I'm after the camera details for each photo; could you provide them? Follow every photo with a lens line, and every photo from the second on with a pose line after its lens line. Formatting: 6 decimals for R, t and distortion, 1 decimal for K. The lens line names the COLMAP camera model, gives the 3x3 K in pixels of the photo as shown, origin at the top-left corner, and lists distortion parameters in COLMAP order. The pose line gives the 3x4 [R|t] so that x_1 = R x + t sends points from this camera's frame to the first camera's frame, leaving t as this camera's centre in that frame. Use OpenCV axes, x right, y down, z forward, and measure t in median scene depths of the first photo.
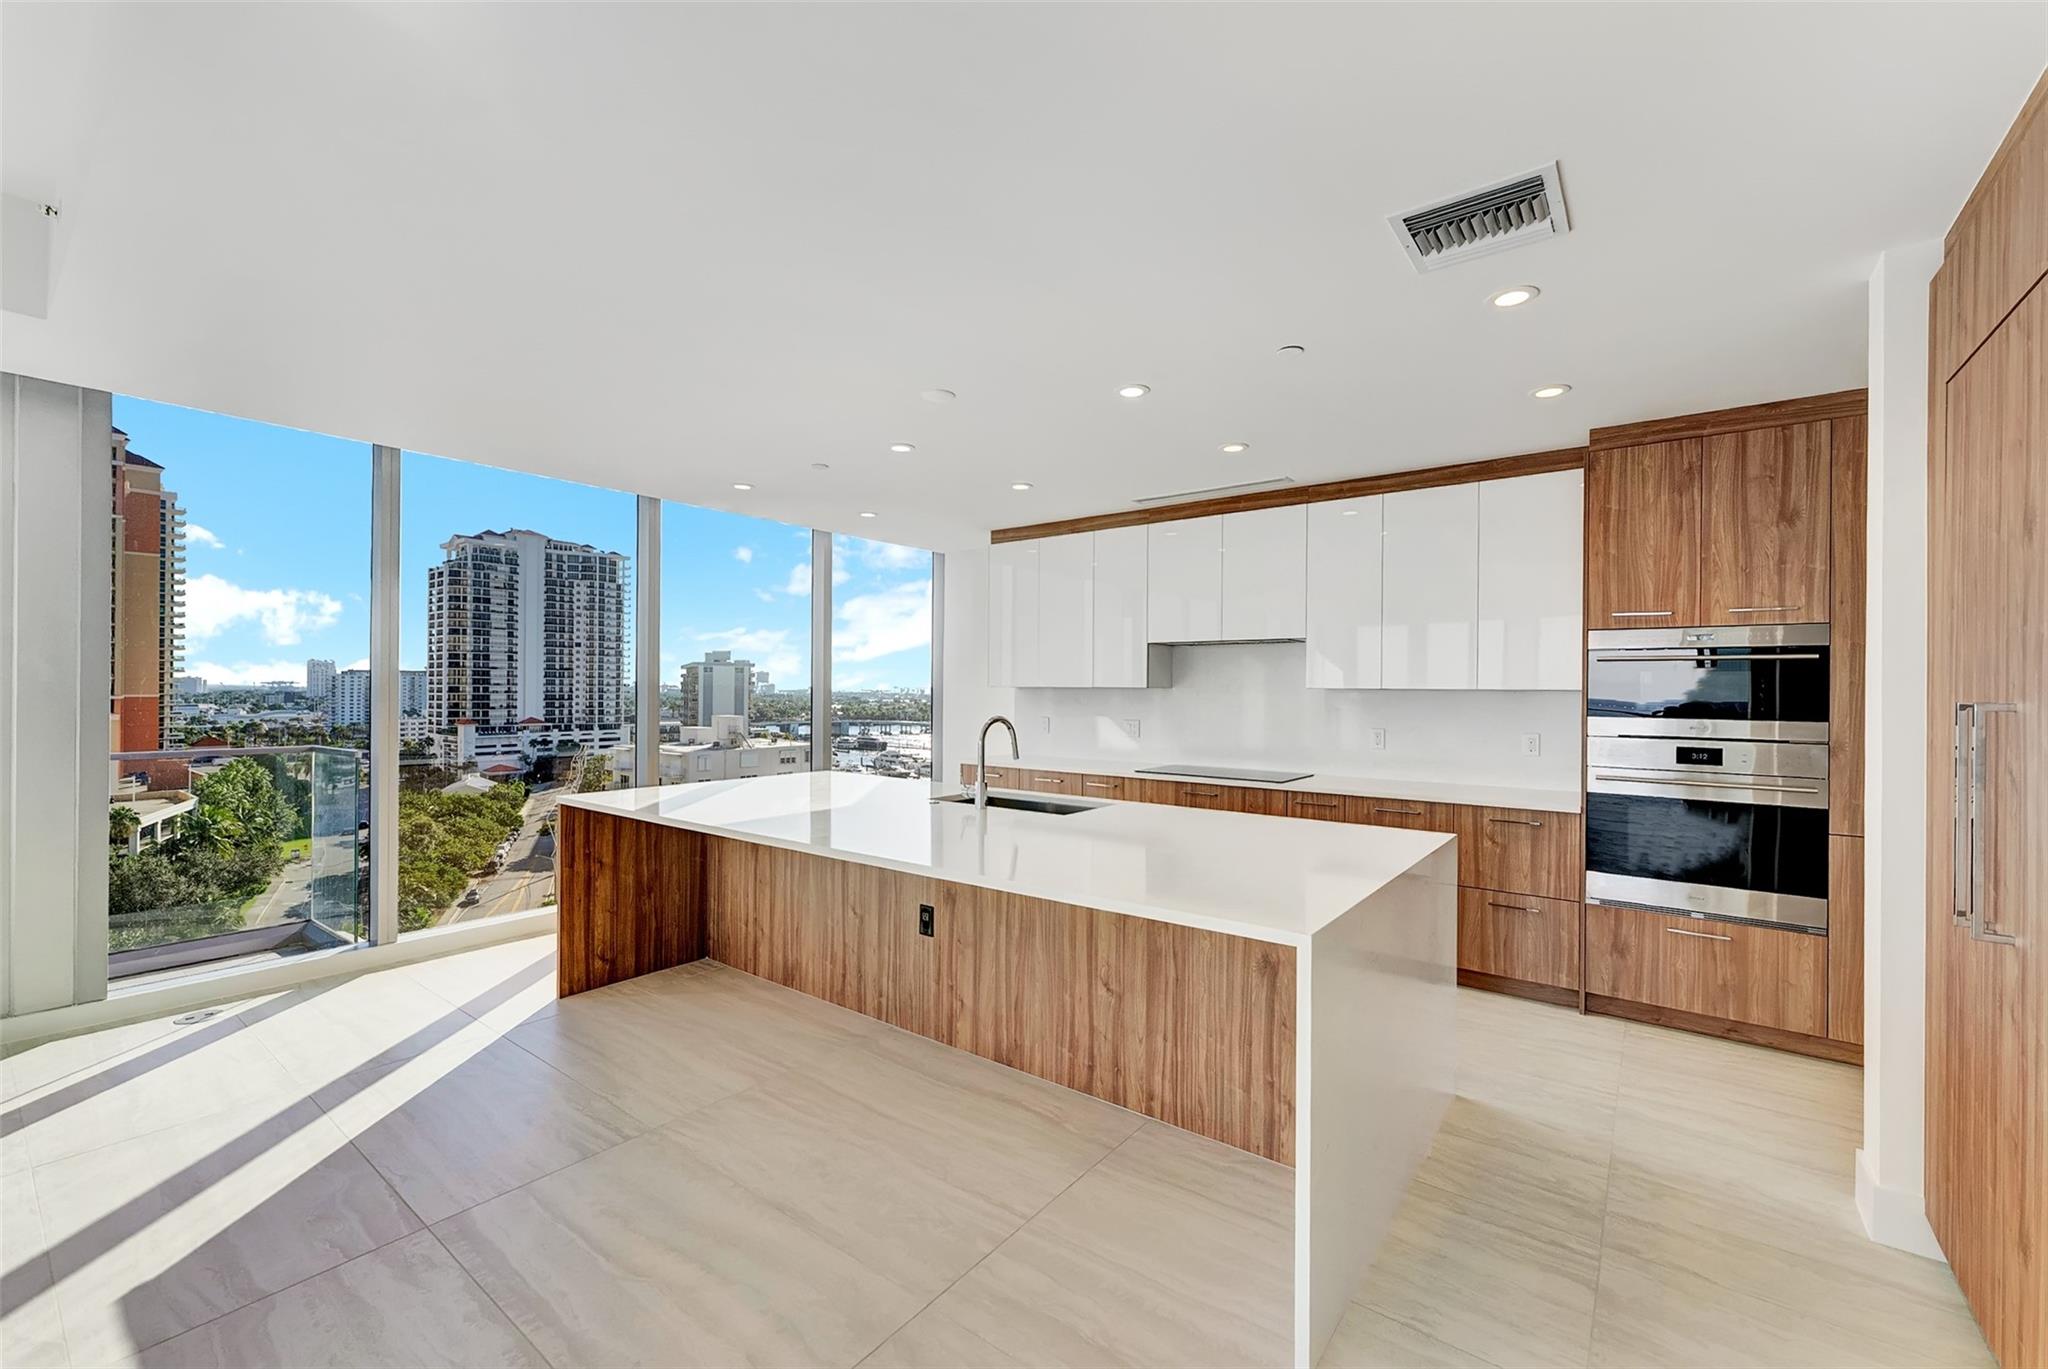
lens RADIAL K [[817.7, 0, 1038.2], [0, 817.7, 686.9], [0, 0, 1]] dist [-0.000083, -0.000146]
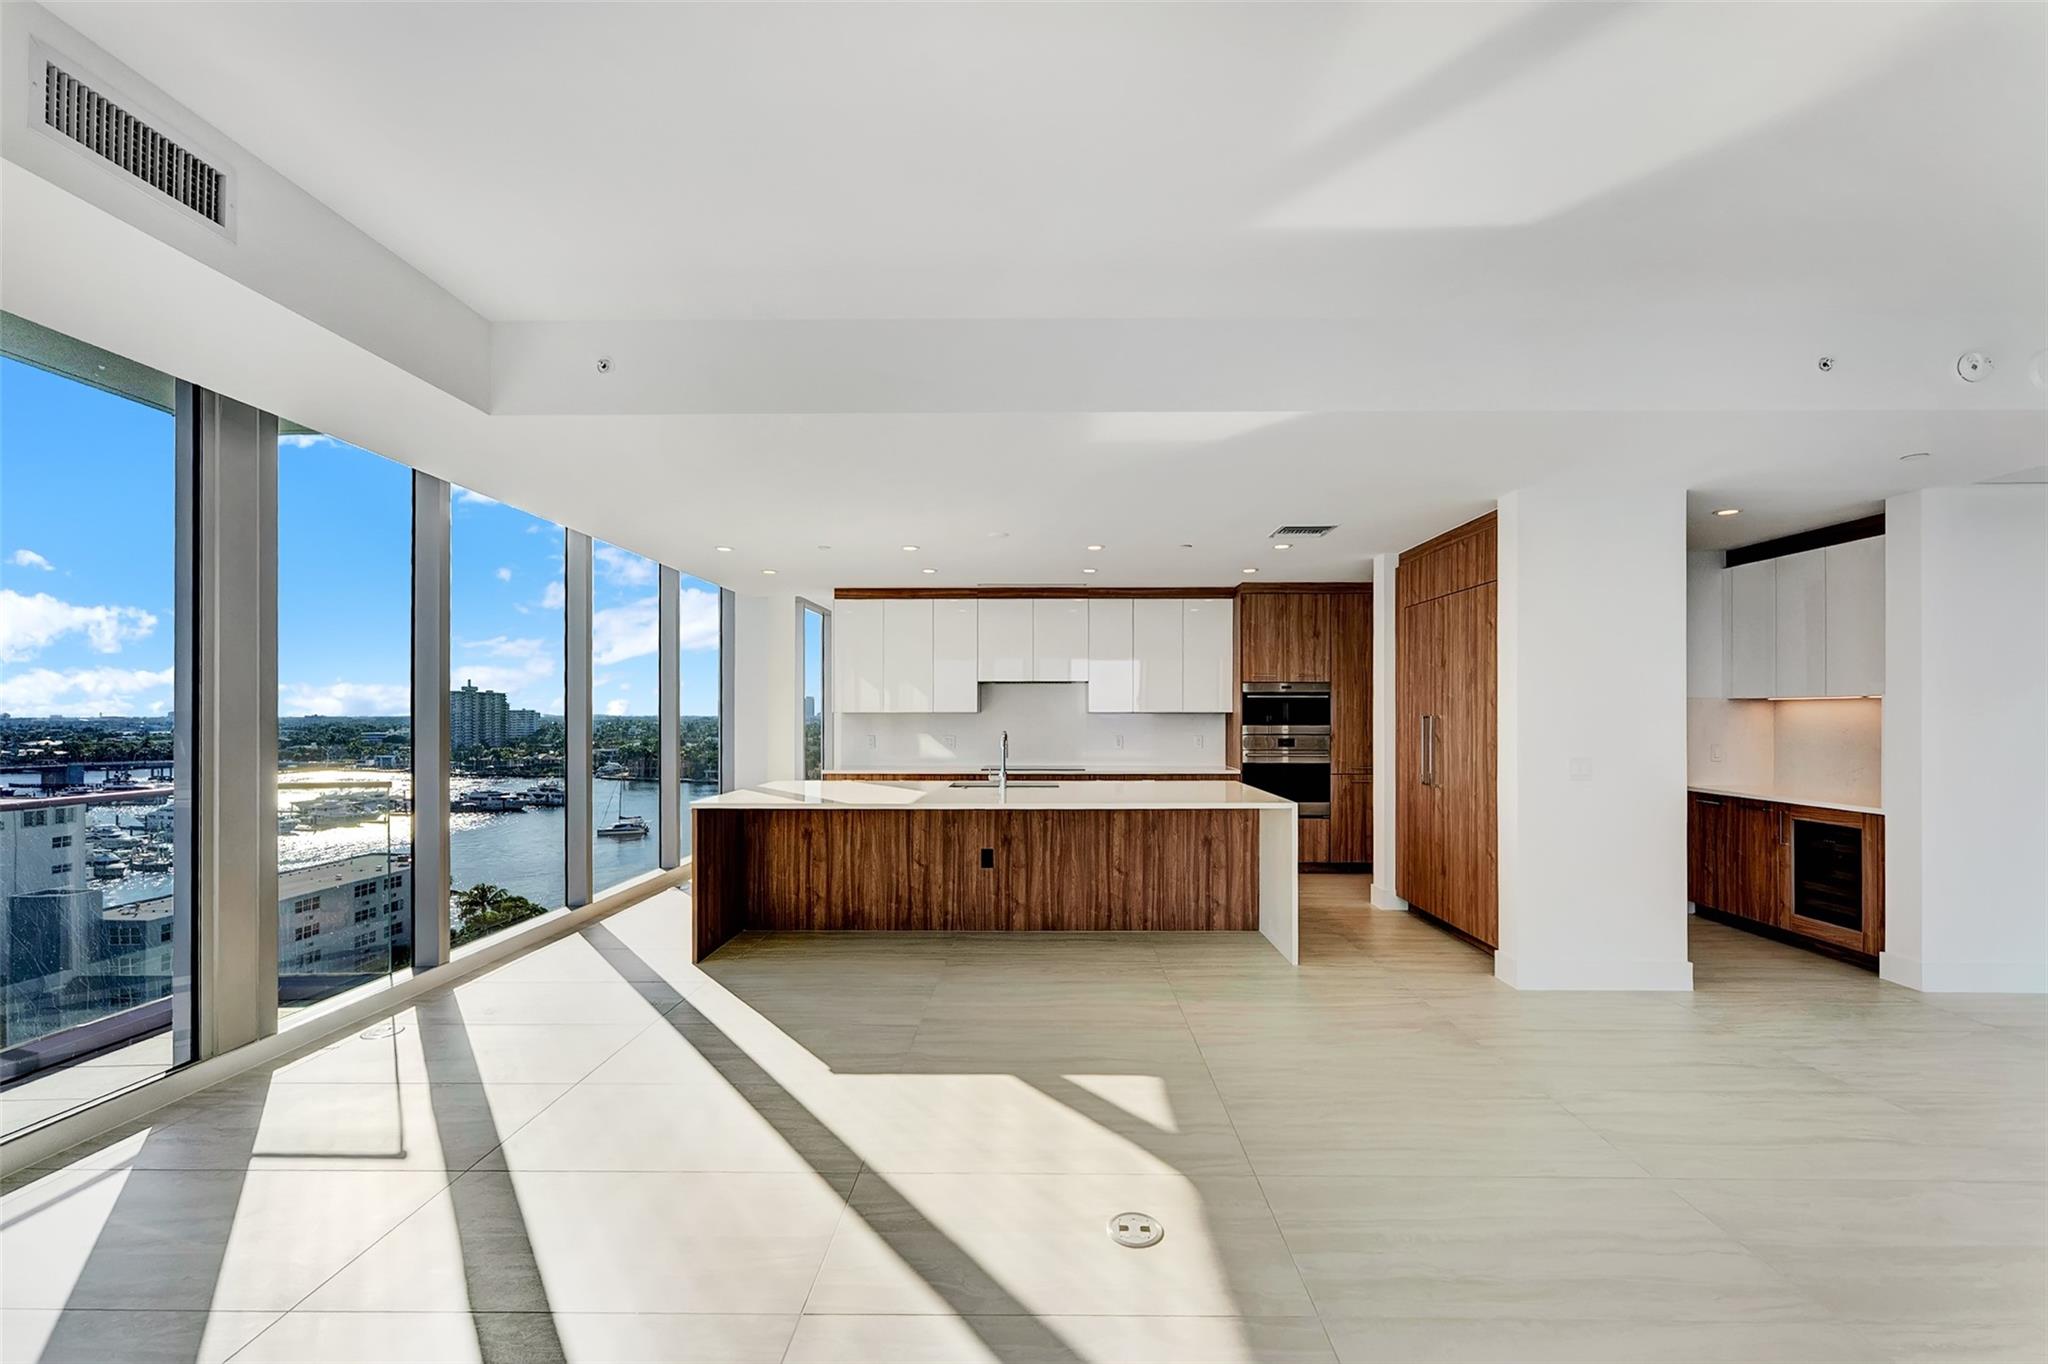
lens RADIAL K [[836.4, 0, 1028.4], [0, 836.4, 715.7], [0, 0, 1]] dist [0.000858, 0.000035]
pose [[0.805029, -0.006995, 0.593194, -1.027953], [0.003129, 0.999967, 0.007544, -0.005534], [-0.593227, -0.004217, 0.805024, -0.360717]]
